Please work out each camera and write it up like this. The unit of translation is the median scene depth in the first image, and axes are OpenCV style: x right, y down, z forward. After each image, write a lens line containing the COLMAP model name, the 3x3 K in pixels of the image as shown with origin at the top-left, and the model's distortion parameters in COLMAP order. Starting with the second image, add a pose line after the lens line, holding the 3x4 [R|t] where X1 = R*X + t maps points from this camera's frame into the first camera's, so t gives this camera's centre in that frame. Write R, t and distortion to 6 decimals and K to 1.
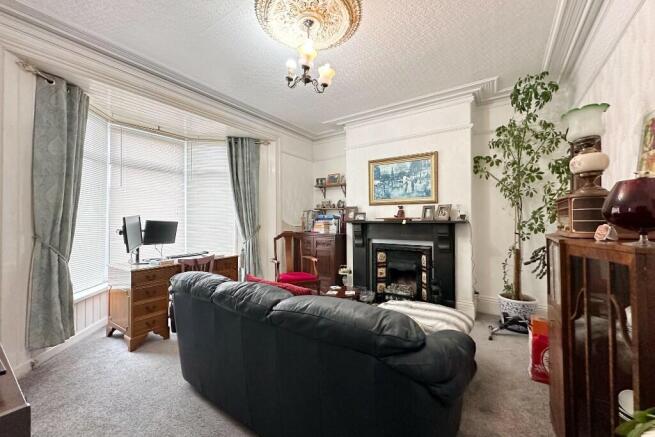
lens RADIAL K [[258.8, 0, 327.5], [0, 258.8, 218.5], [0, 0, 1]] dist [0.000901, 0.000225]
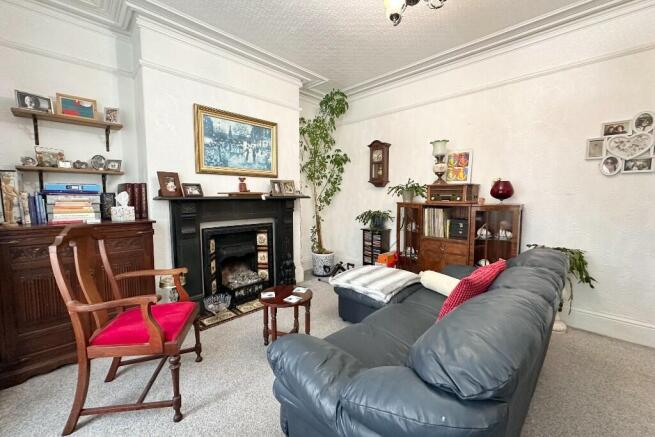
lens RADIAL K [[258.8, 0, 327.5], [0, 258.8, 218.5], [0, 0, 1]] dist [0.000901, 0.000225]
pose [[0.179741, -0.083215, 0.980188, -0.466315], [-0.003851, 0.996348, 0.085293, 0.007893], [-0.983707, -0.019105, 0.178764, 0.581577]]
